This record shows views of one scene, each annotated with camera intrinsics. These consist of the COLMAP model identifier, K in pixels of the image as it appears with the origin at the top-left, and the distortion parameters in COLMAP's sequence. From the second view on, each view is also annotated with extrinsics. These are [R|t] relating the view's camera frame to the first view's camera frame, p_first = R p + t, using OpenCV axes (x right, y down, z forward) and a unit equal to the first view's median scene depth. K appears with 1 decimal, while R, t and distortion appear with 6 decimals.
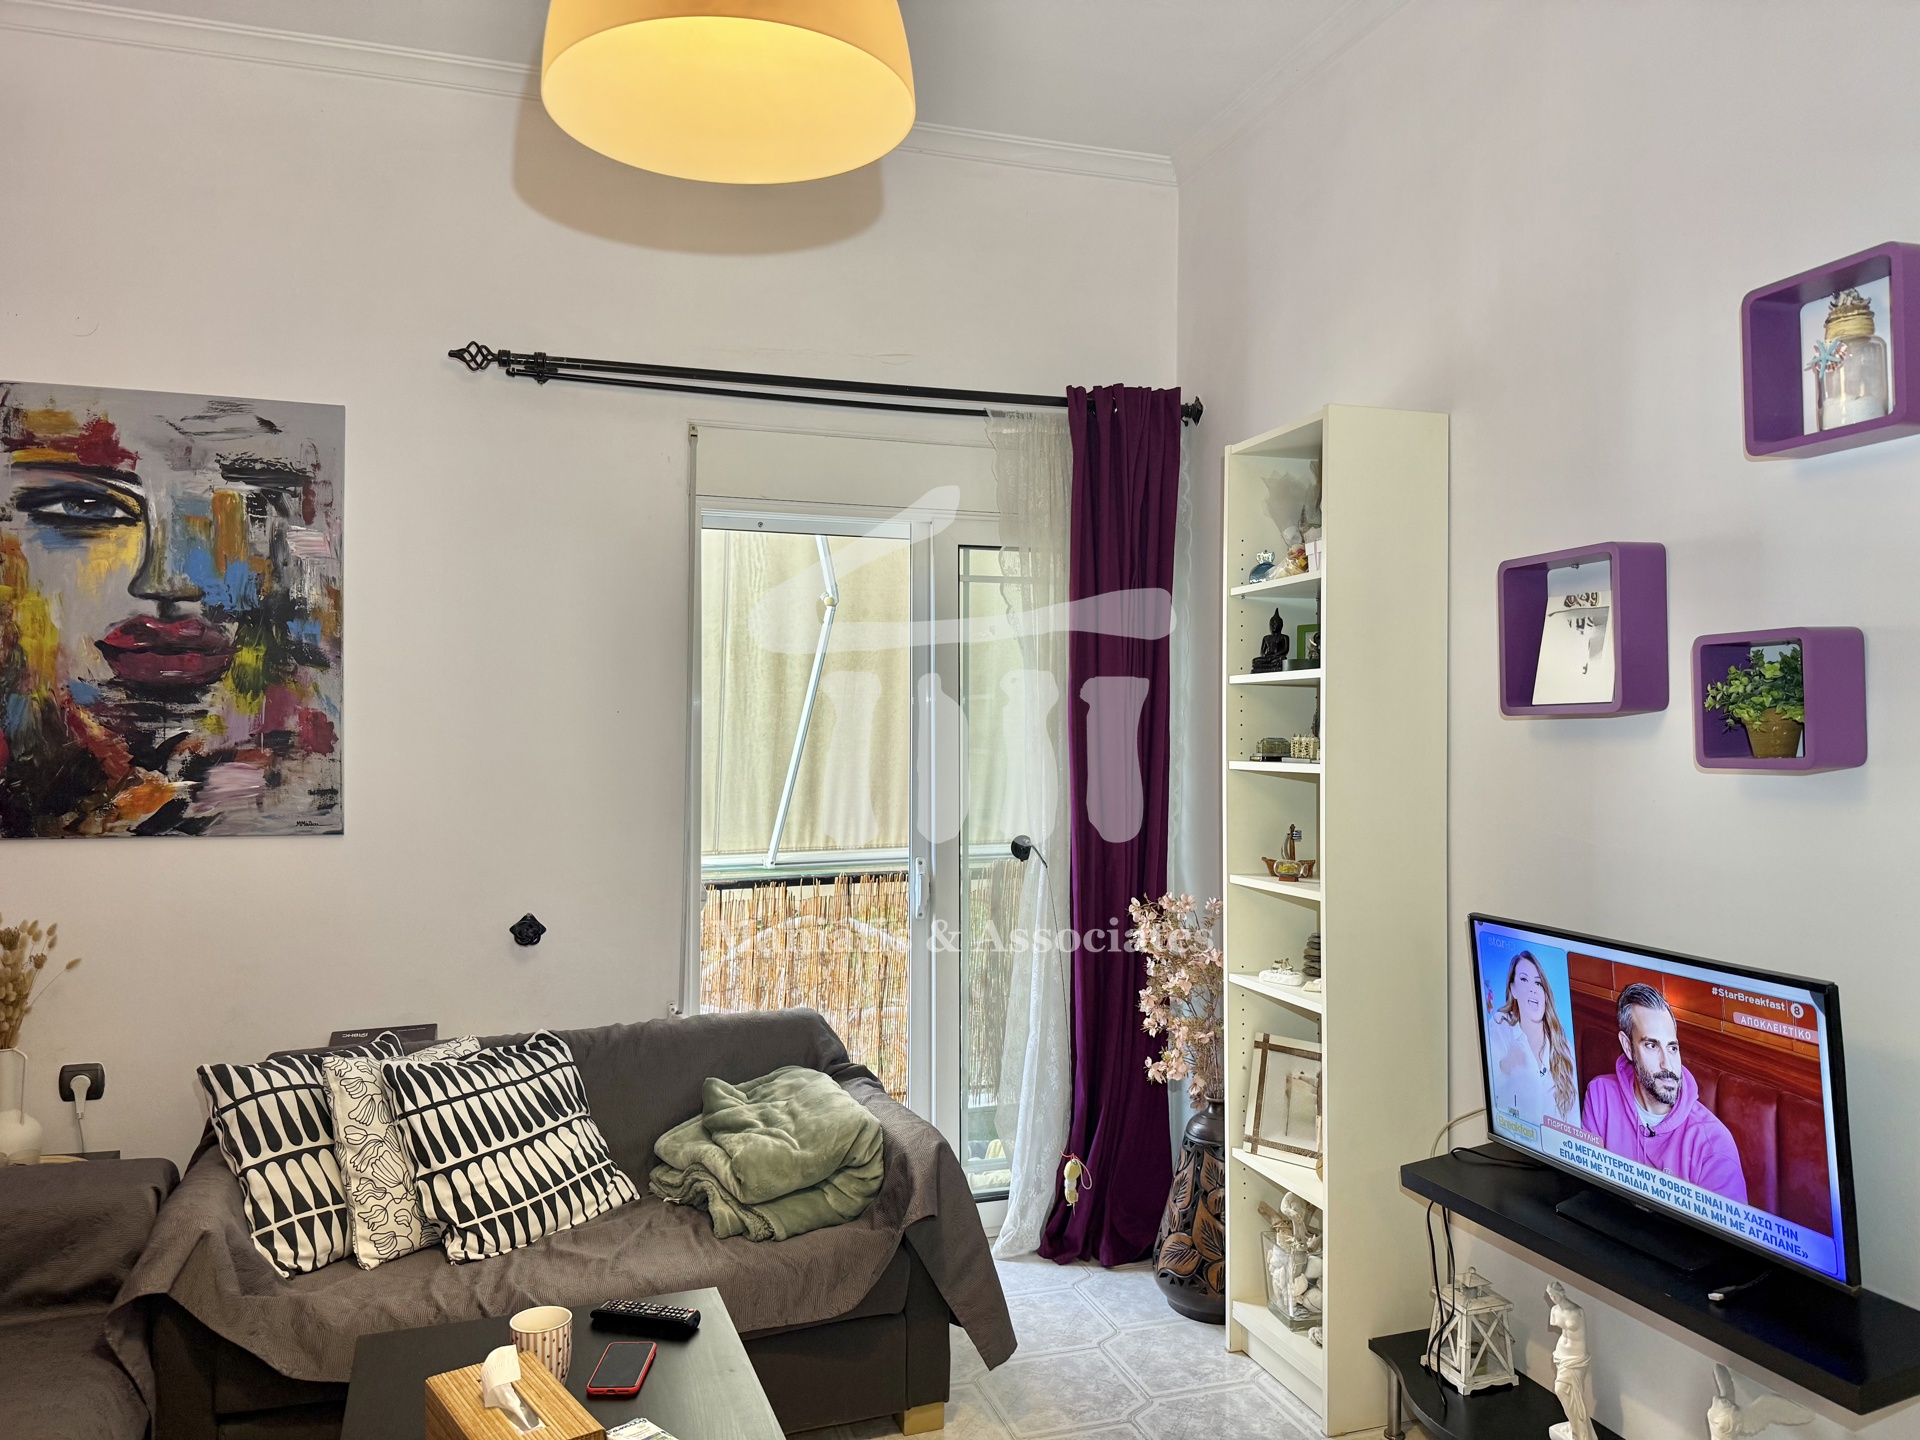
lens RADIAL K [[1354.1, 0, 959.7], [0, 1354.1, 730.3], [0, 0, 1]] dist [0.011457, -0.021783]
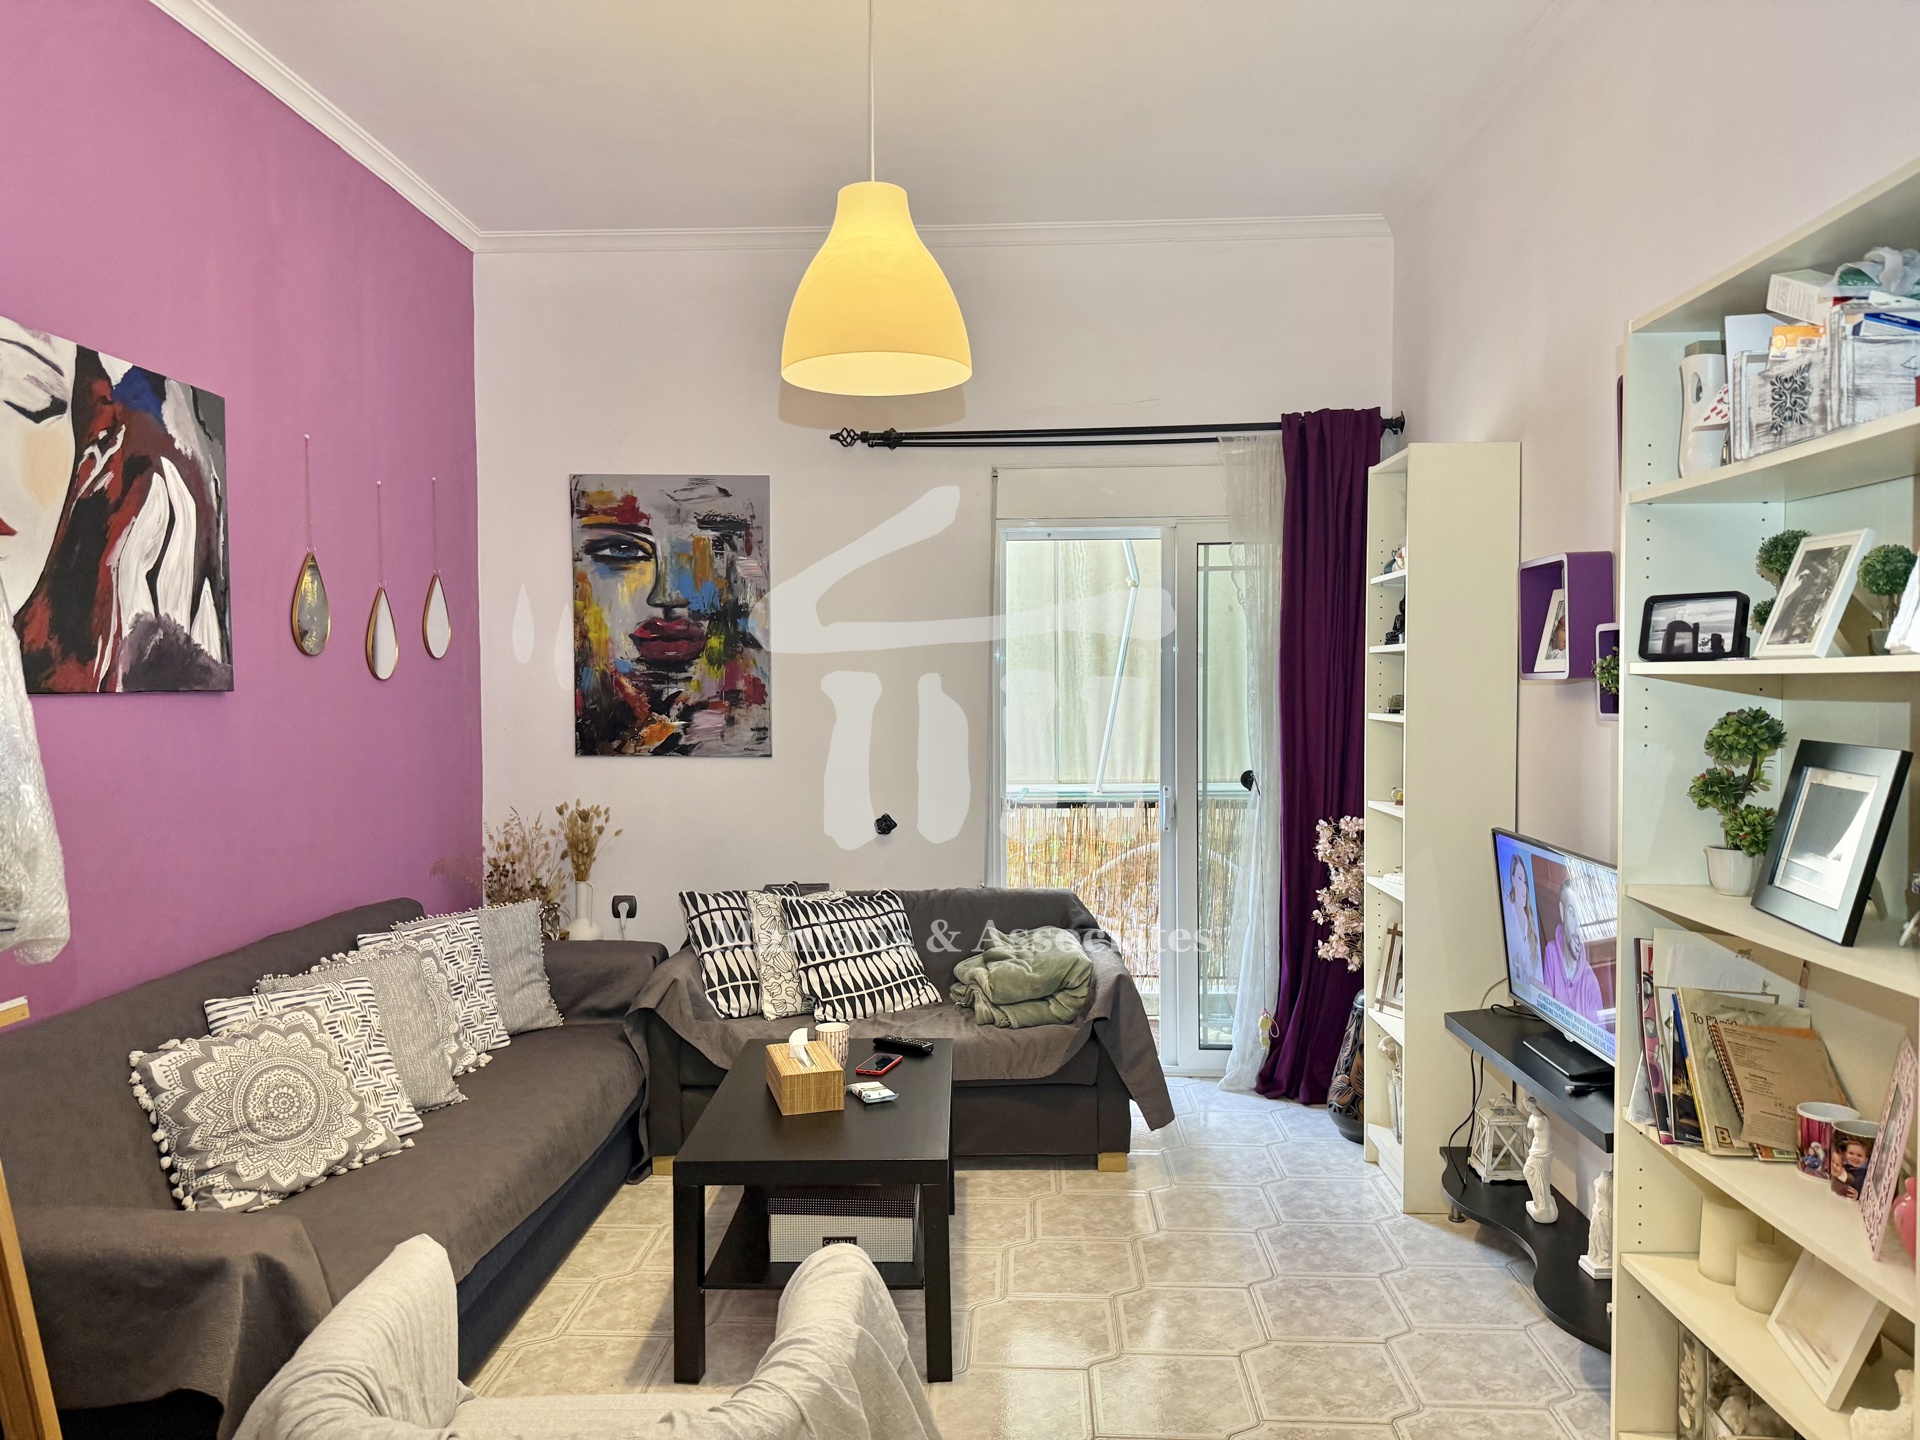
lens RADIAL K [[1336.4, 0, 959.9], [0, 1336.4, 719.5], [0, 0, 1]] dist [0.110428, -0.161366]
pose [[0.936775, 0.007642, -0.349849, 0.305623], [0.003653, 0.999493, 0.031616, -0.014157], [0.349913, -0.030895, 0.936273, -0.381076]]
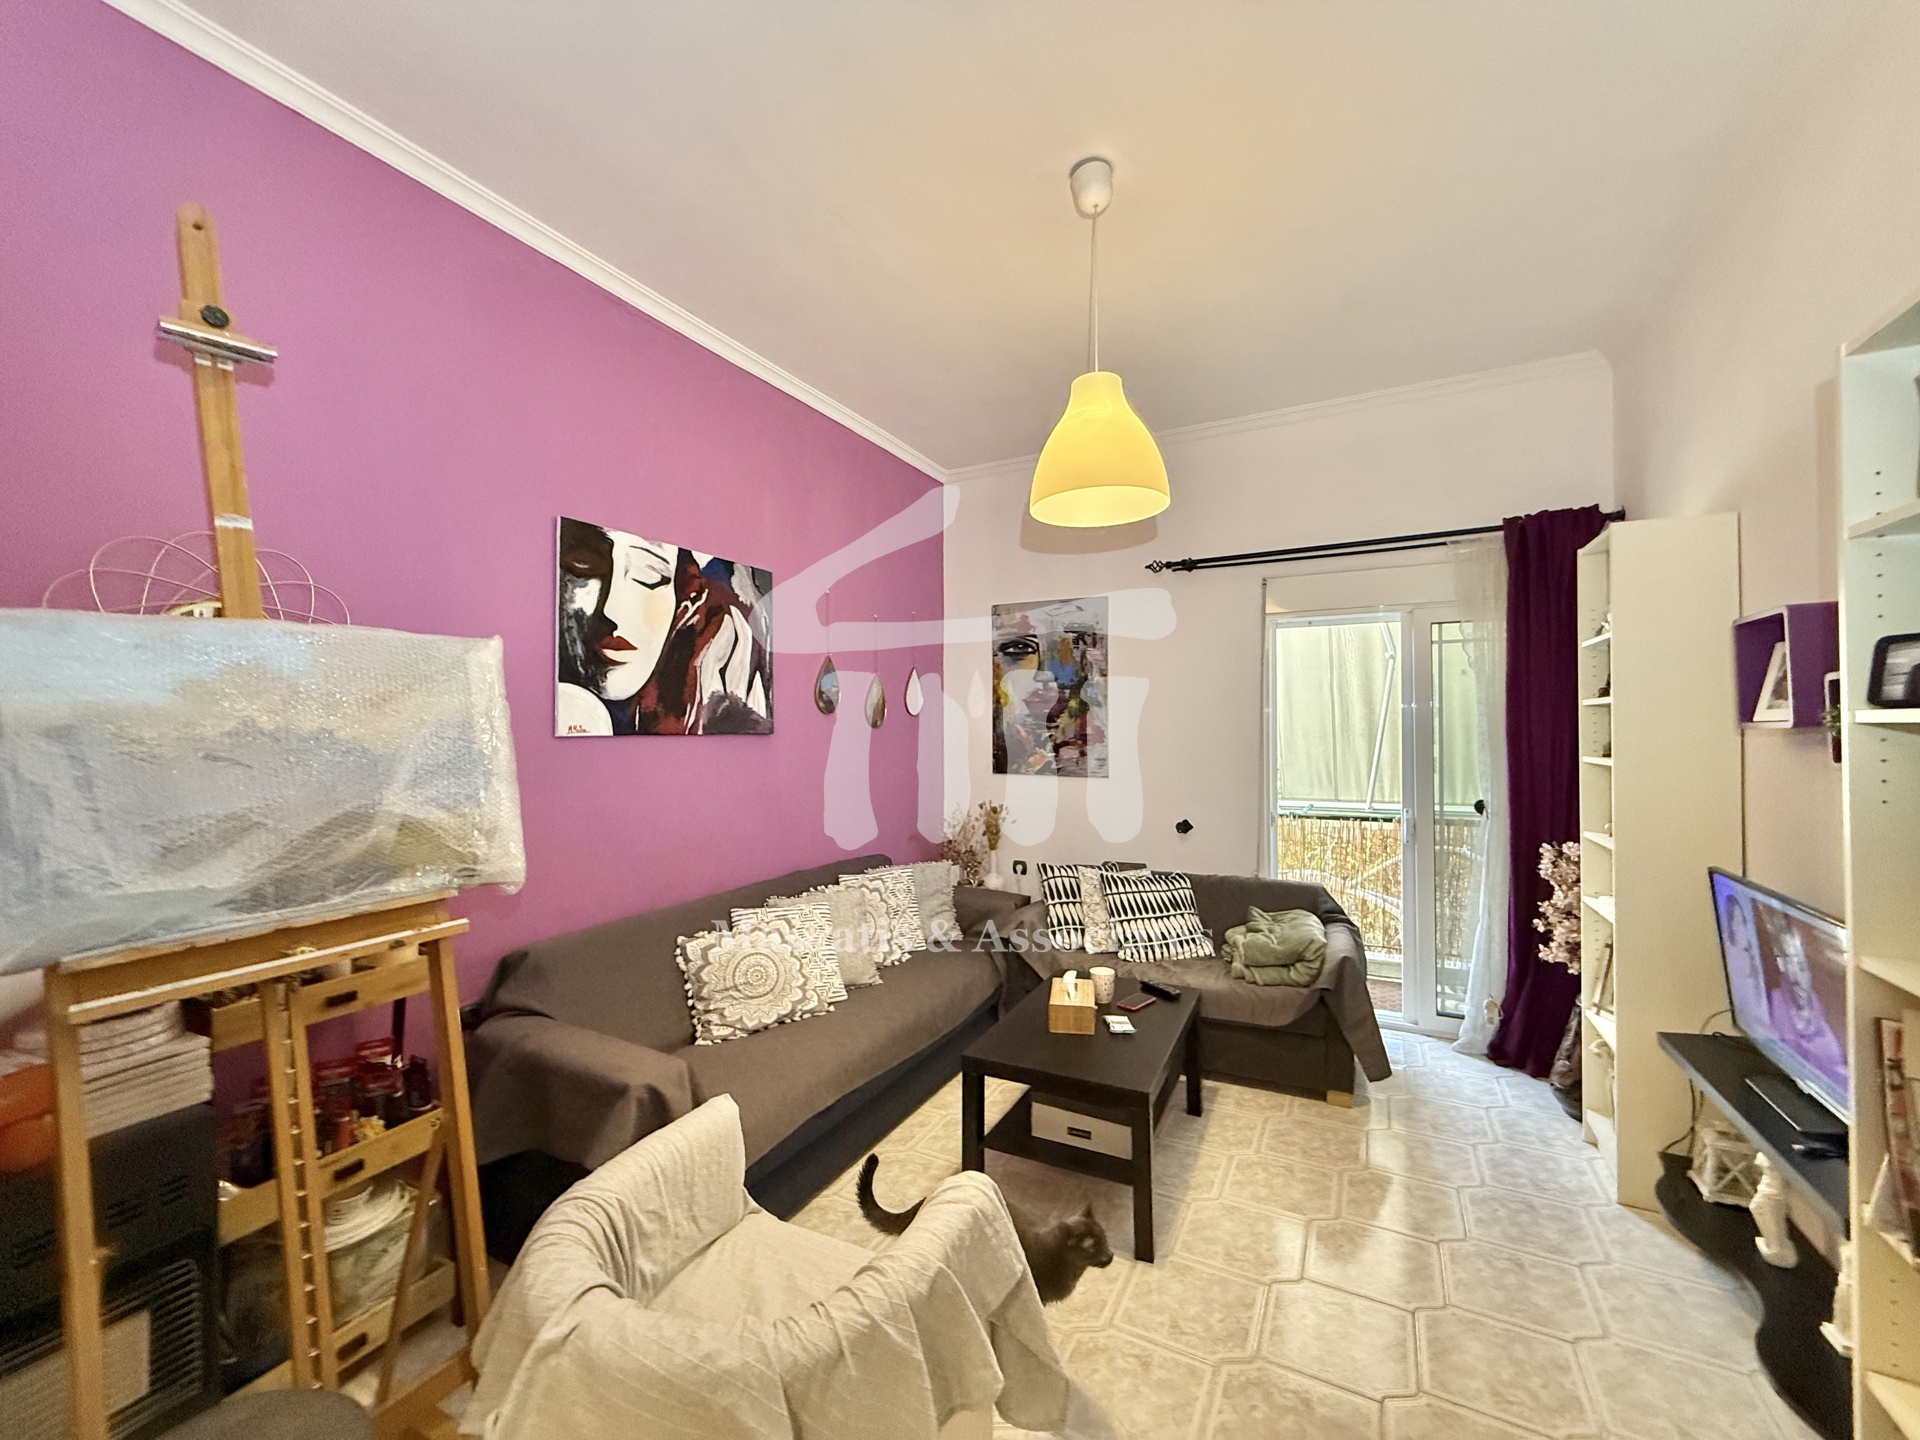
lens RADIAL K [[765.4, 0, 955.4], [0, 765.4, 717.2], [0, 0, 1]] dist [-0.000760, 0.000000]
pose [[0.691095, -0.011306, -0.722675, 0.358541], [0.003133, 0.999915, -0.012647, -0.013654], [0.722757, 0.006476, 0.691072, -0.122618]]
